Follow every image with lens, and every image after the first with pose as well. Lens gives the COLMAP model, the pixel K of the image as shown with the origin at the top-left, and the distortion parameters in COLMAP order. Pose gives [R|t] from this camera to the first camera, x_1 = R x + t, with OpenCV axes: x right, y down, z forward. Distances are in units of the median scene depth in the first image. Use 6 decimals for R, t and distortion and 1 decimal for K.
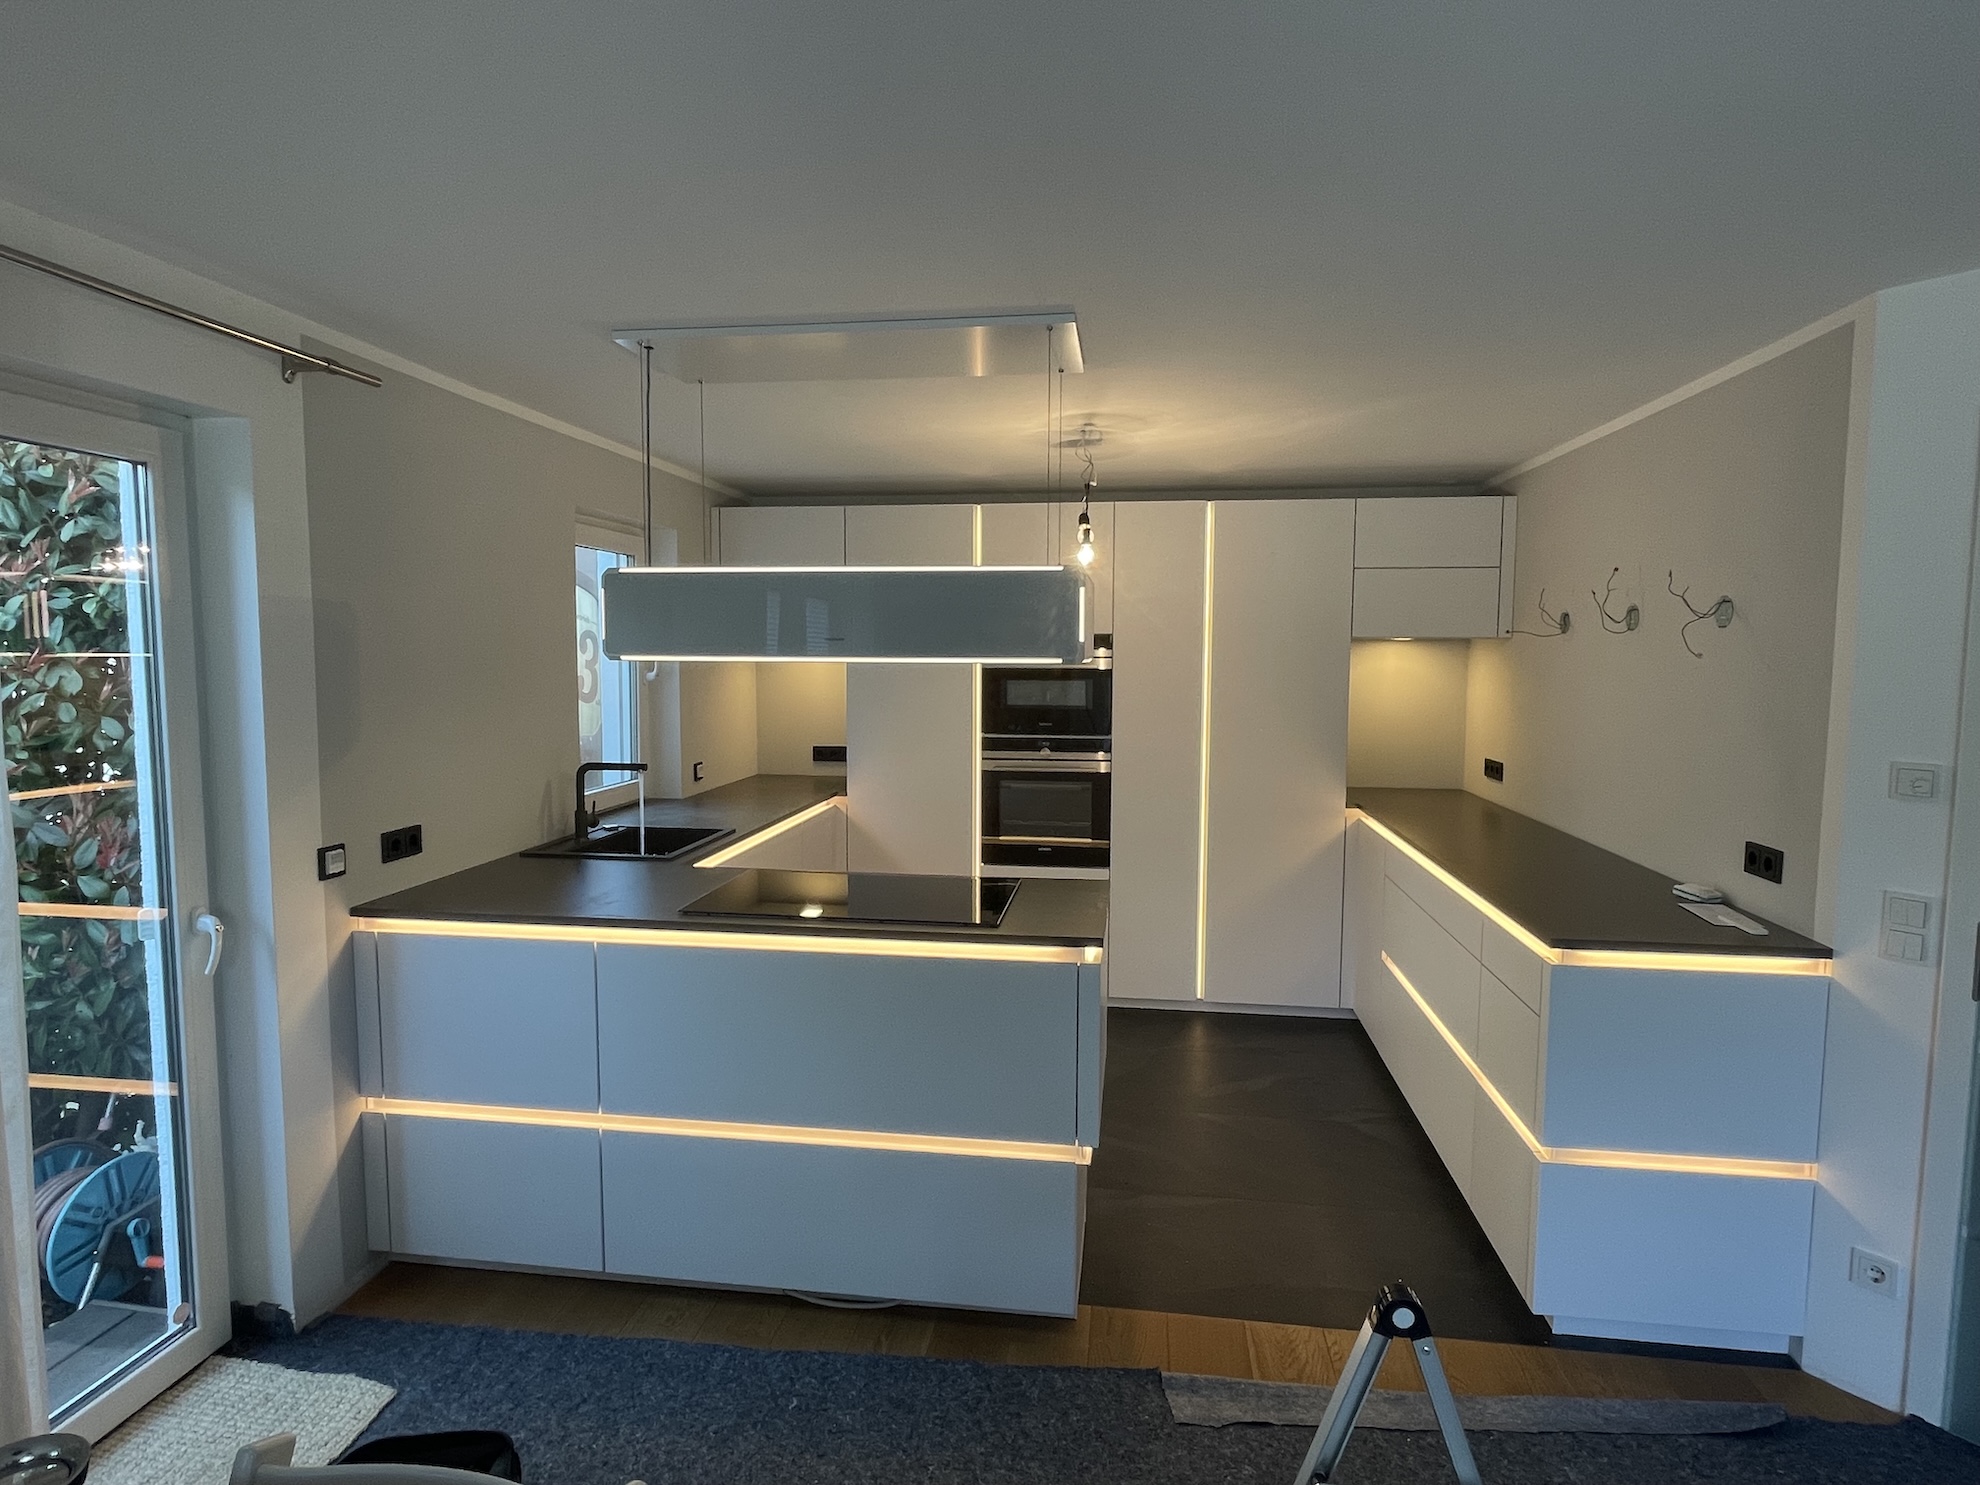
lens RADIAL K [[1062.5, 0, 982.6], [0, 1062.5, 736.7], [0, 0, 1]] dist [-0.003482, -0.000404]
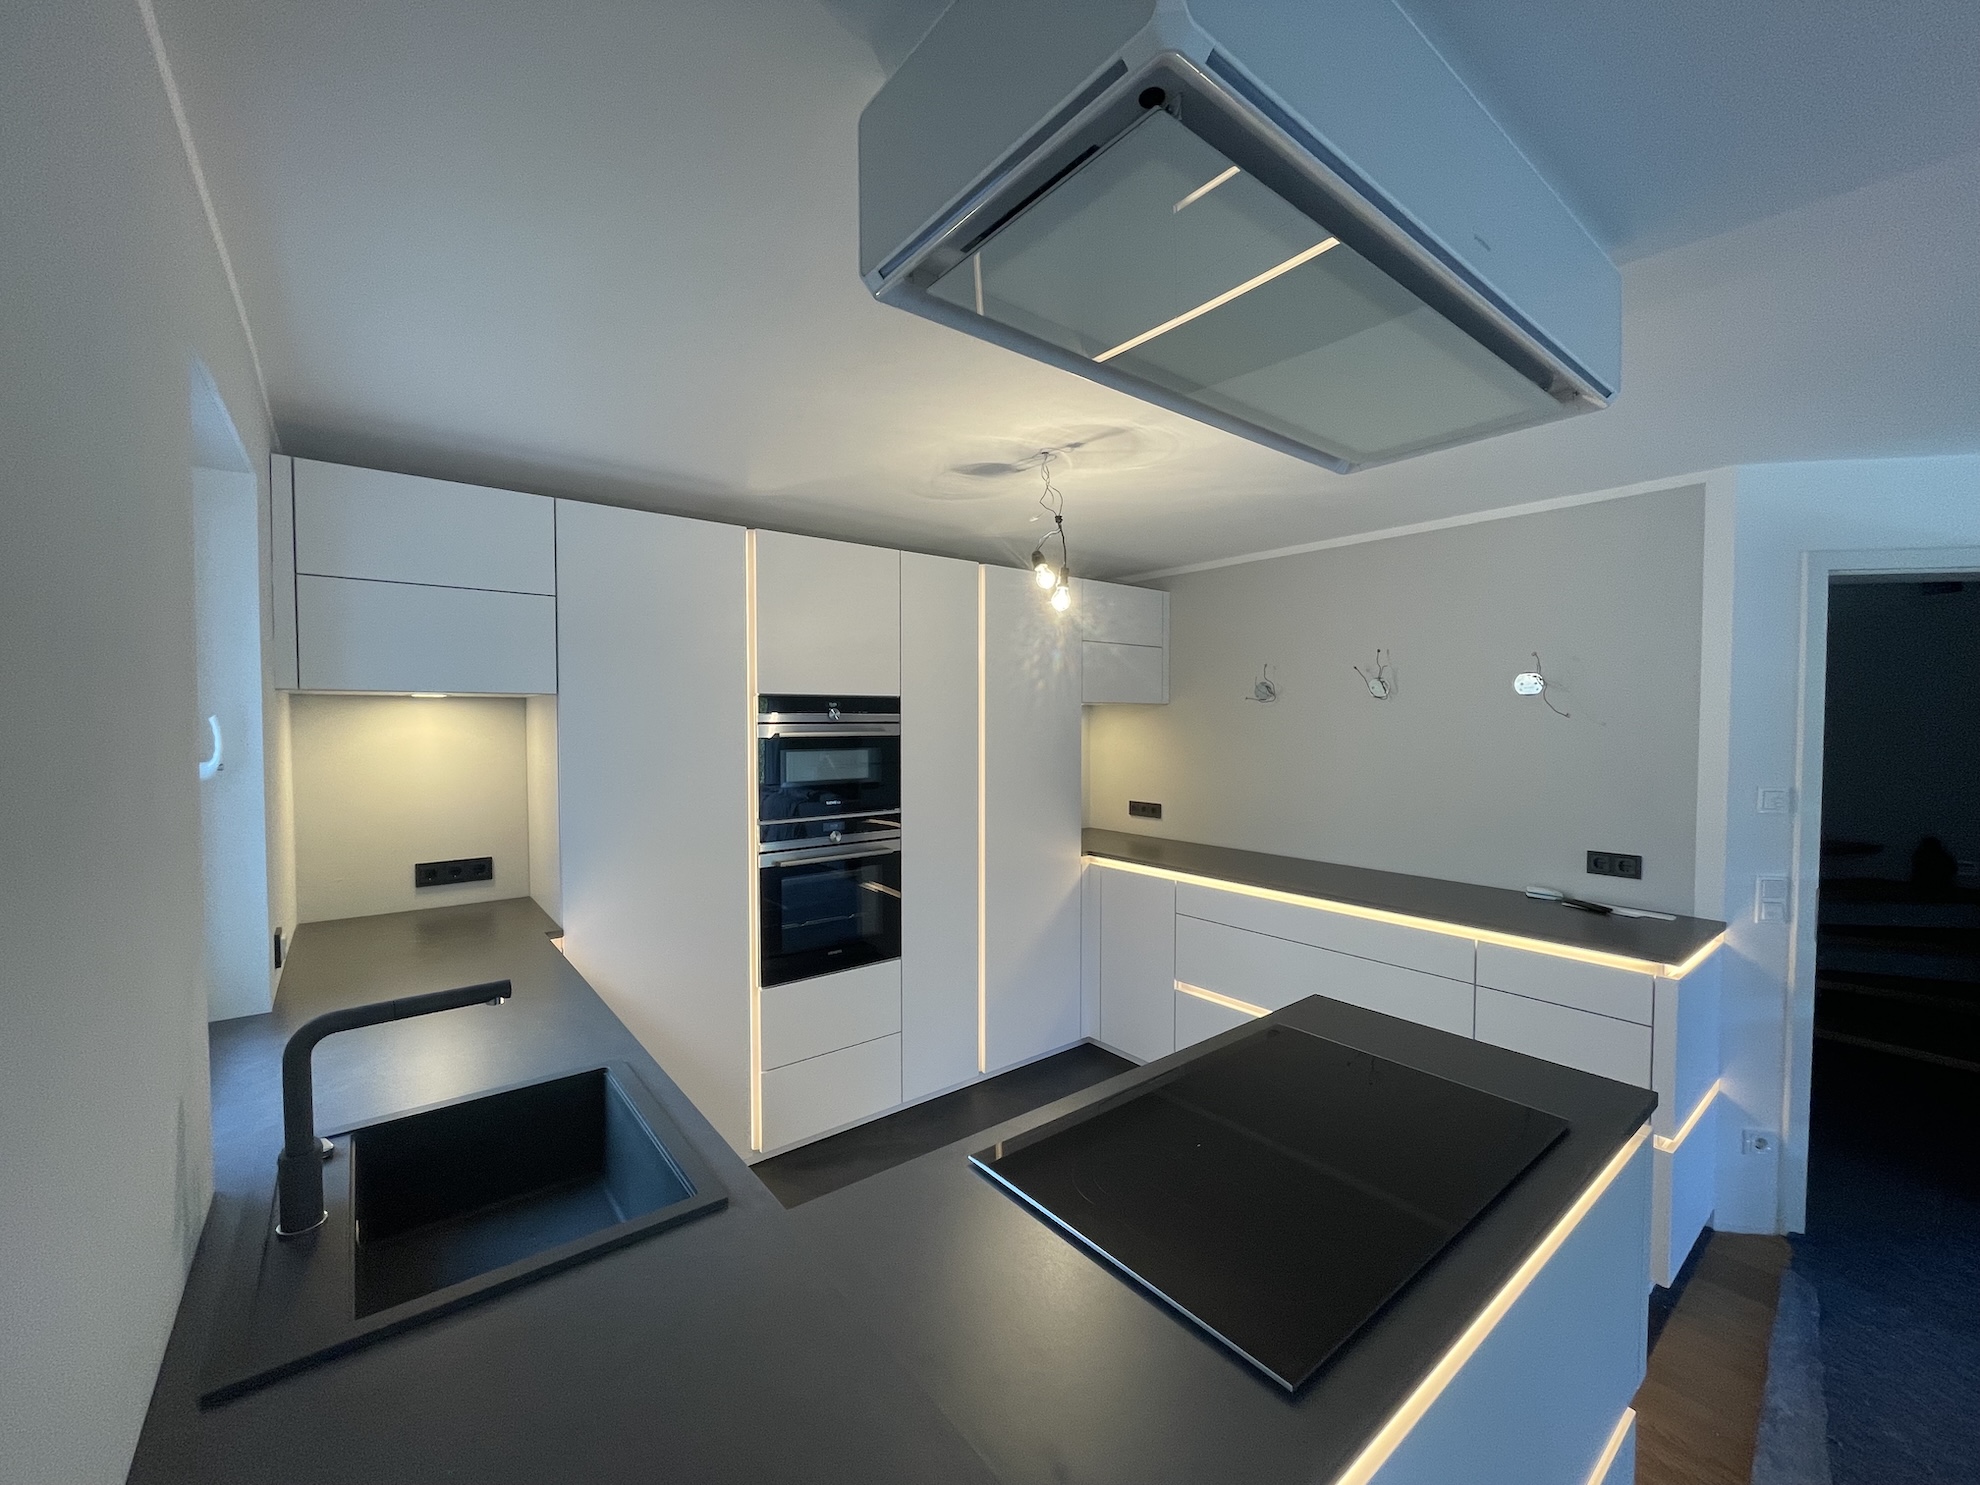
lens RADIAL K [[797.0, 0, 987.6], [0, 797.0, 739.5], [0, 0, 1]] dist [-0.011065, 0.000590]
pose [[0.689661, -0.025188, 0.723695, -0.541366], [0.062395, 0.997745, -0.024734, -0.066581], [-0.721440, 0.062213, 0.689677, 0.836755]]
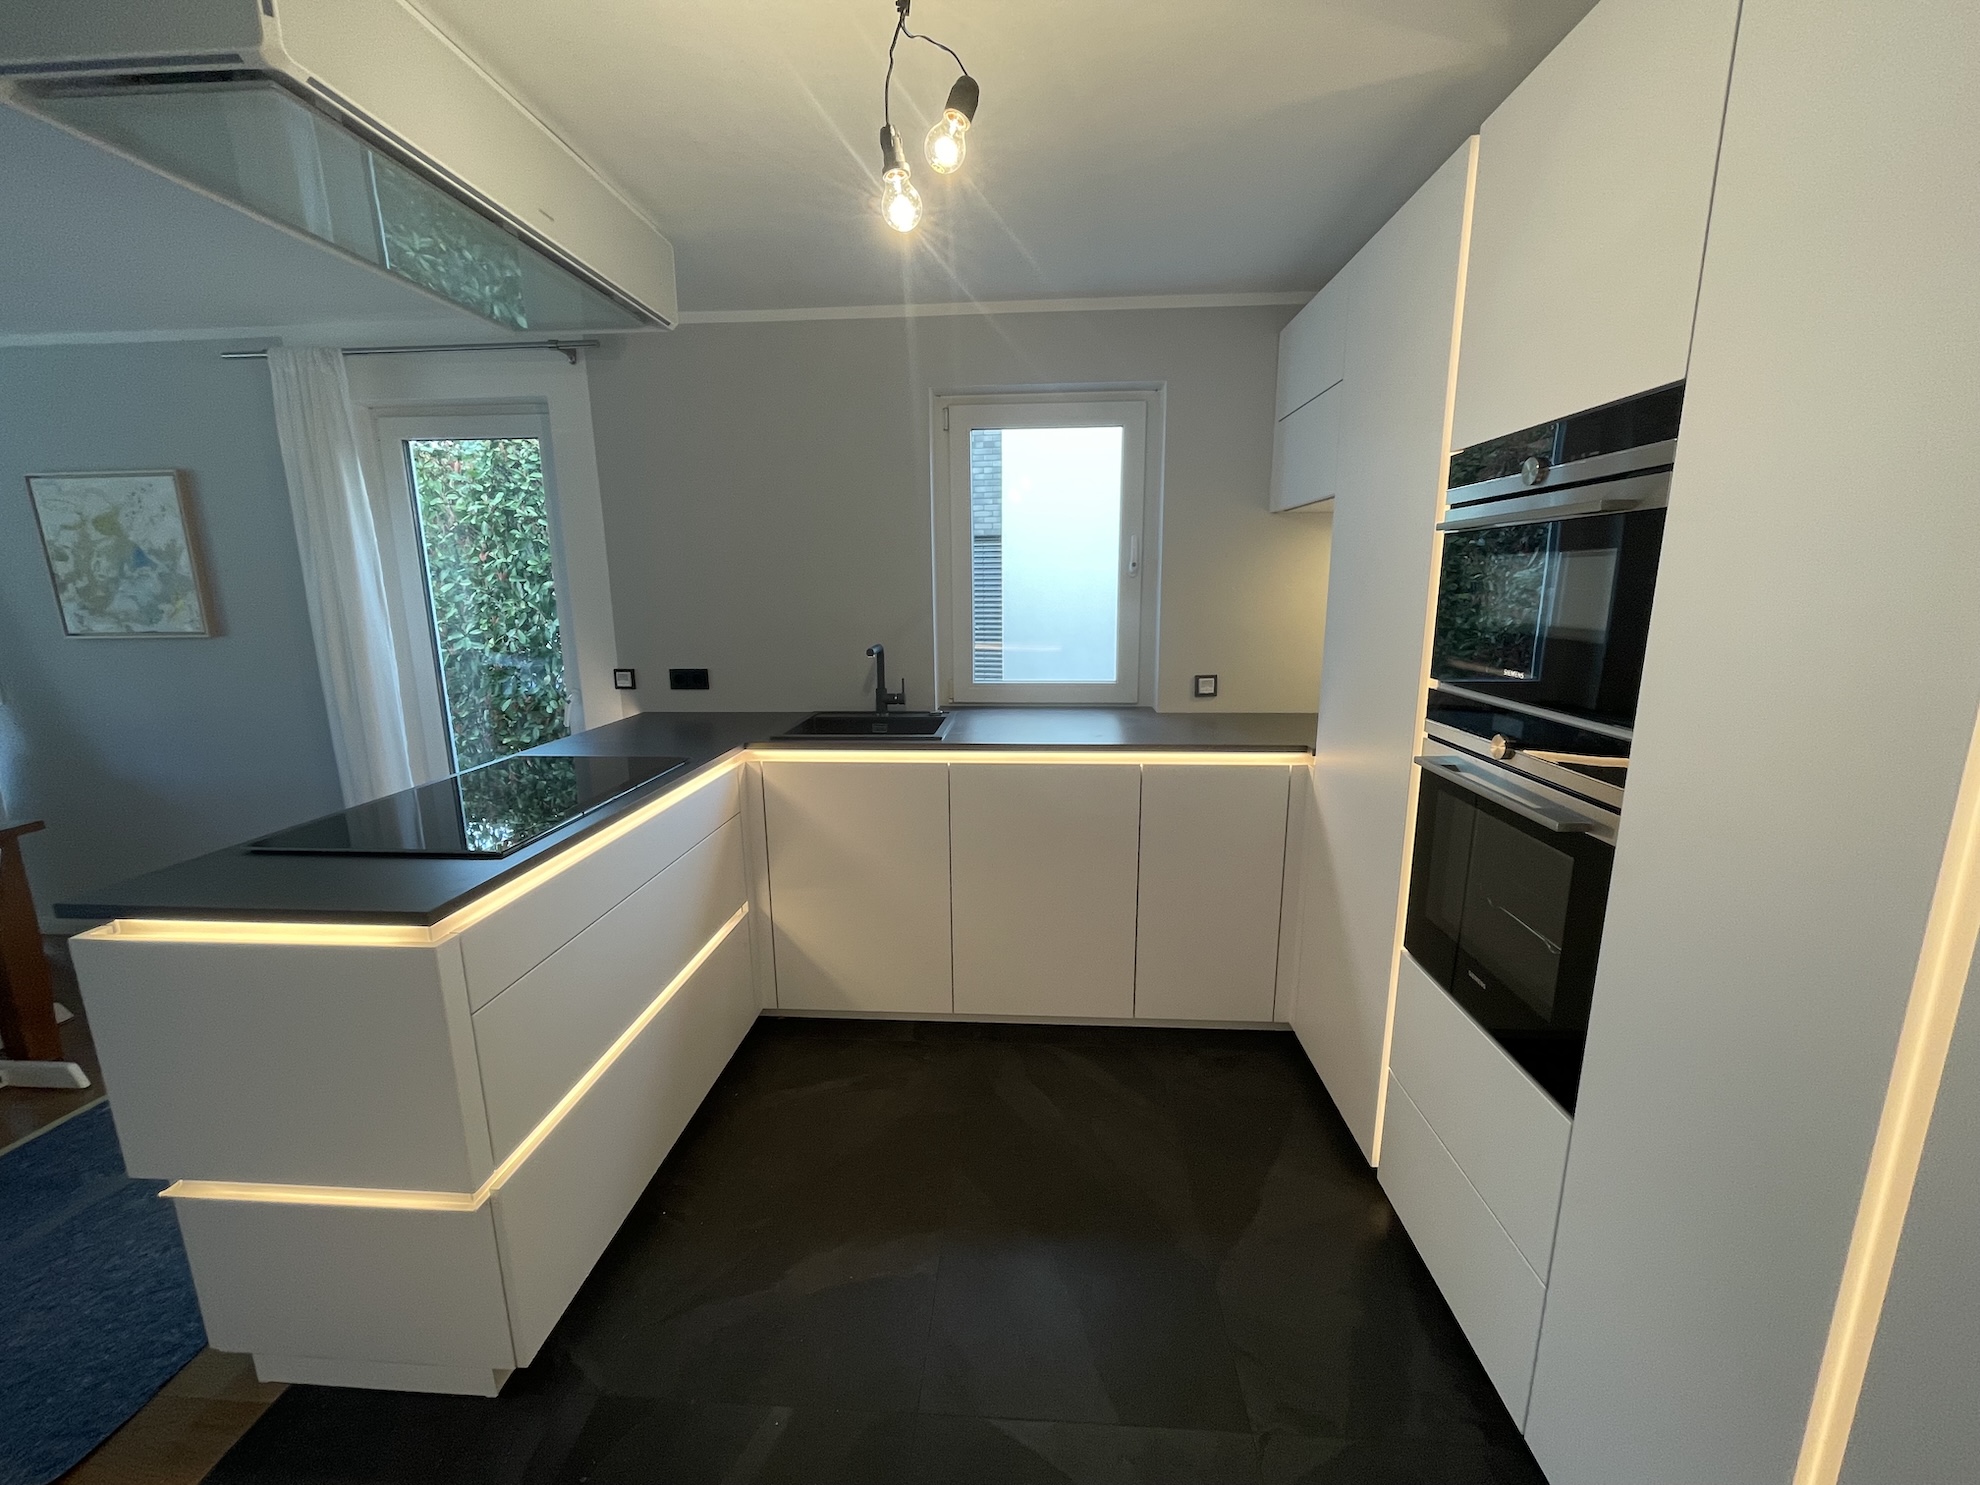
lens RADIAL K [[797.0, 0, 991.4], [0, 797.0, 746.7], [0, 0, 1]] dist [-0.011065, 0.000590]
pose [[0.070994, 0.196954, -0.977839, 0.574985], [-0.073817, 0.978662, 0.191760, -0.047062], [0.994742, 0.058567, 0.084017, 1.384617]]
